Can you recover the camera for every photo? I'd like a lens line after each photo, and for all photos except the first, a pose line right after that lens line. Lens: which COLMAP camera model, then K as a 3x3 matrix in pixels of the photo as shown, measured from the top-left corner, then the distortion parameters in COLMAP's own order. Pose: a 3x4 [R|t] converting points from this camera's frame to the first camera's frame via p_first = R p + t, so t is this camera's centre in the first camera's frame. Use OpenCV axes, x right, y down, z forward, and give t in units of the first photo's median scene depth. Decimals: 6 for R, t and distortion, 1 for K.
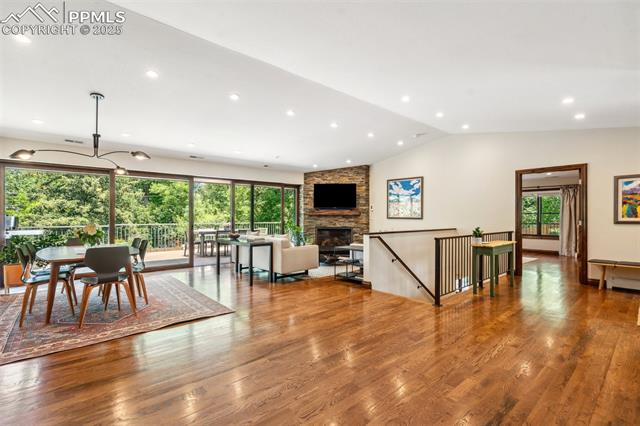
lens RADIAL K [[295.4, 0, 320.0], [0, 295.4, 213.0], [0, 0, 1]] dist [-0.000614, 0.000254]
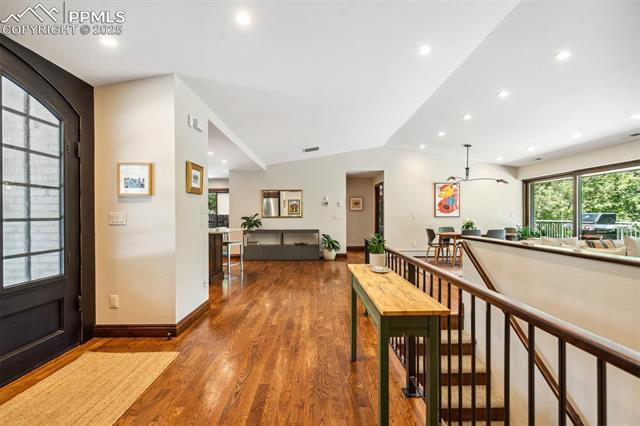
lens RADIAL K [[295.4, 0, 320.0], [0, 295.4, 213.0], [0, 0, 1]] dist [-0.000614, 0.000254]
pose [[-0.640685, -0.001072, -0.767803, 0.524586], [0.012577, 0.999850, -0.011890, 0.005842], [0.767701, -0.017274, -0.640575, 0.652482]]
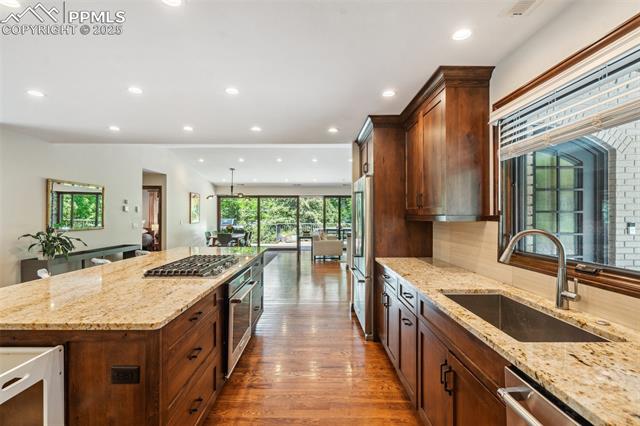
lens RADIAL K [[295.4, 0, 320.0], [0, 295.4, 213.0], [0, 0, 1]] dist [-0.000614, 0.000254]
pose [[0.765971, -0.003204, -0.642868, 0.575394], [0.006122, 0.999979, 0.002310, -0.023948], [0.642847, -0.005705, 0.765974, -0.155332]]
